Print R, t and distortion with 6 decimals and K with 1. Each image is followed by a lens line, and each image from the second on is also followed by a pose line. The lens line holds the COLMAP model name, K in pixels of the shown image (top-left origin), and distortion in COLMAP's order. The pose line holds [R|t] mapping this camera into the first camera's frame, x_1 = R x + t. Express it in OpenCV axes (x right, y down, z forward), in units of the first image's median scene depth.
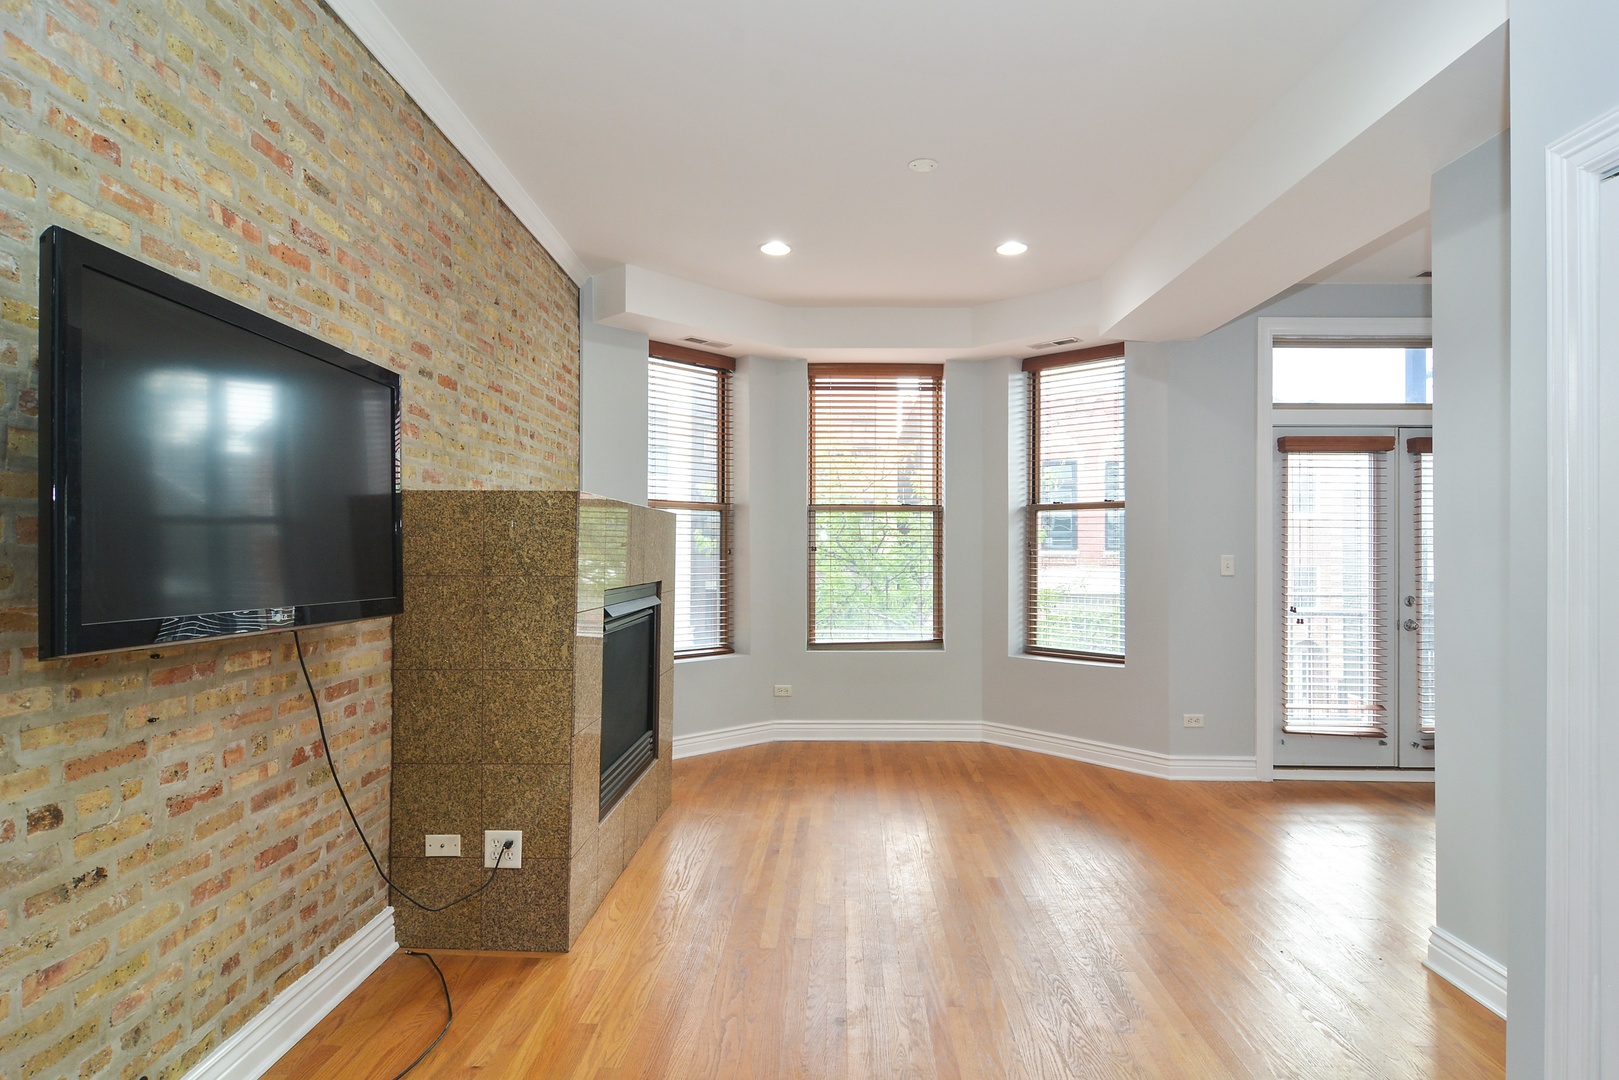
lens RADIAL K [[883.3, 0, 810.8], [0, 883.3, 545.9], [0, 0, 1]] dist [-0.013060, 0.000164]
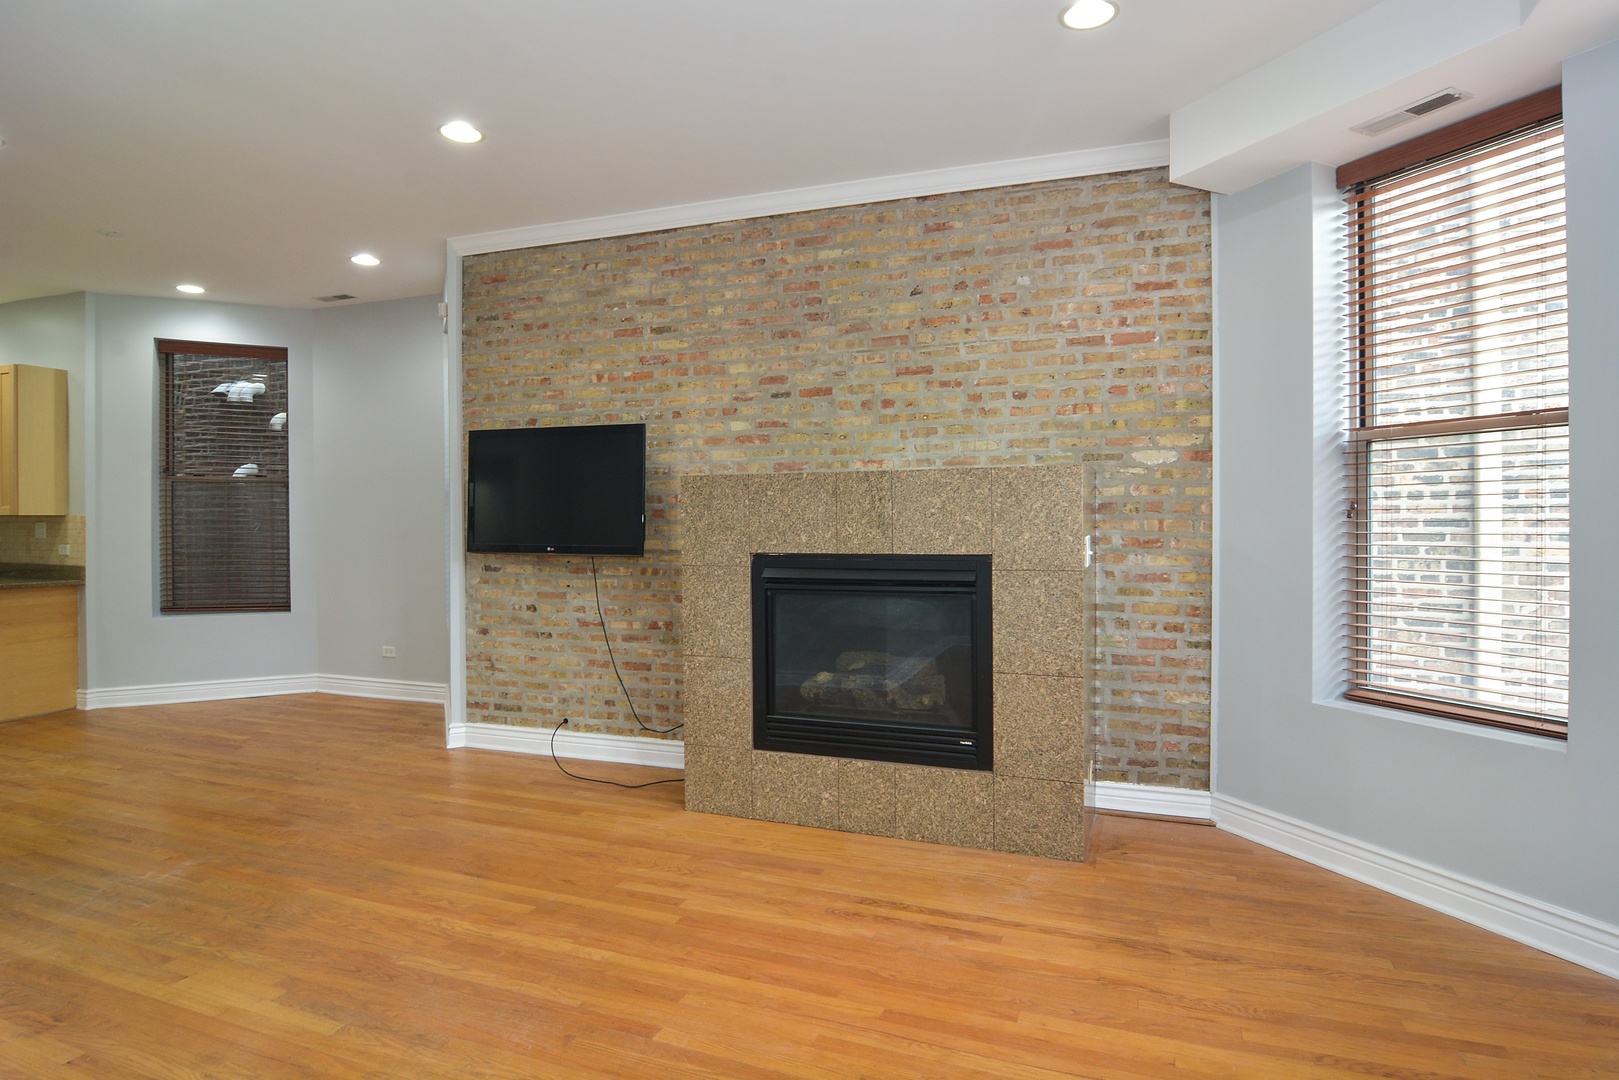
lens RADIAL K [[883.3, 0, 809.4], [0, 883.3, 539.1], [0, 0, 1]] dist [-0.013060, 0.000164]
pose [[-0.335759, 0.007479, -0.941918, 1.274246], [0.007202, 0.999960, 0.005373, 0.040919], [0.941920, -0.004980, -0.335799, 2.178573]]
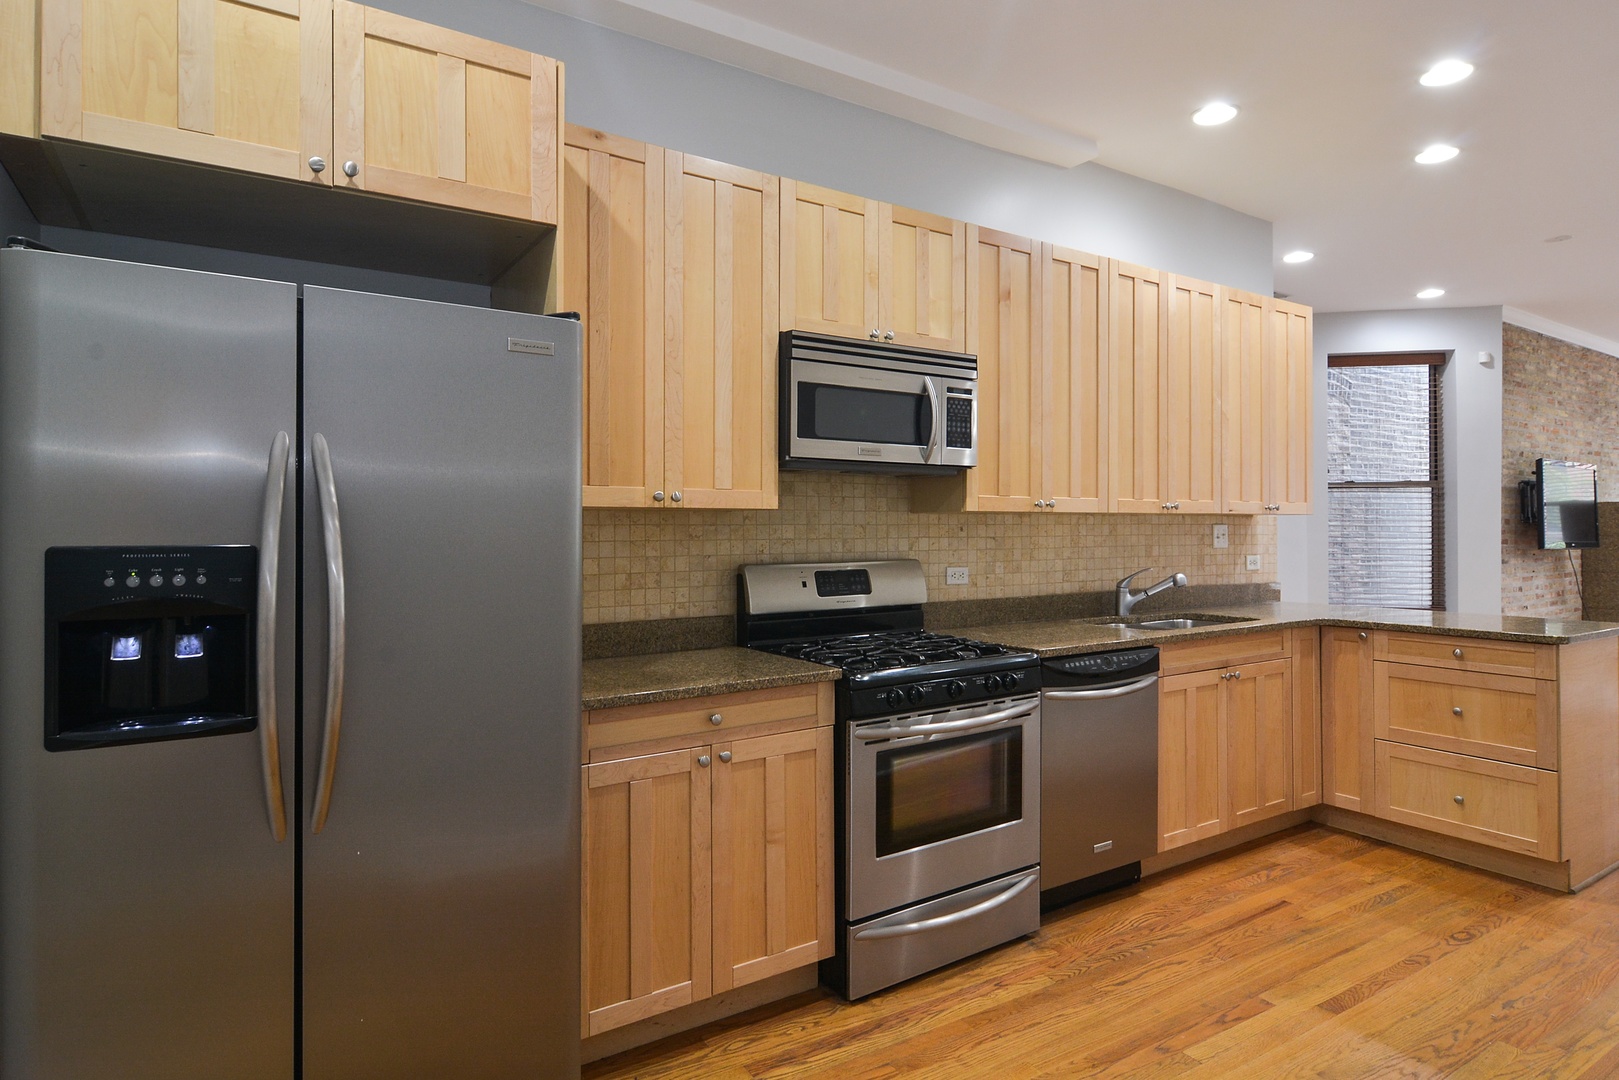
lens RADIAL K [[883.3, 0, 810.3], [0, 883.3, 539.0], [0, 0, 1]] dist [-0.013060, 0.000164]
pose [[0.547451, -0.008129, -0.836798, 0.584361], [0.019280, 0.999810, 0.002901, -0.008760], [0.836616, -0.017722, 0.547504, -3.082182]]
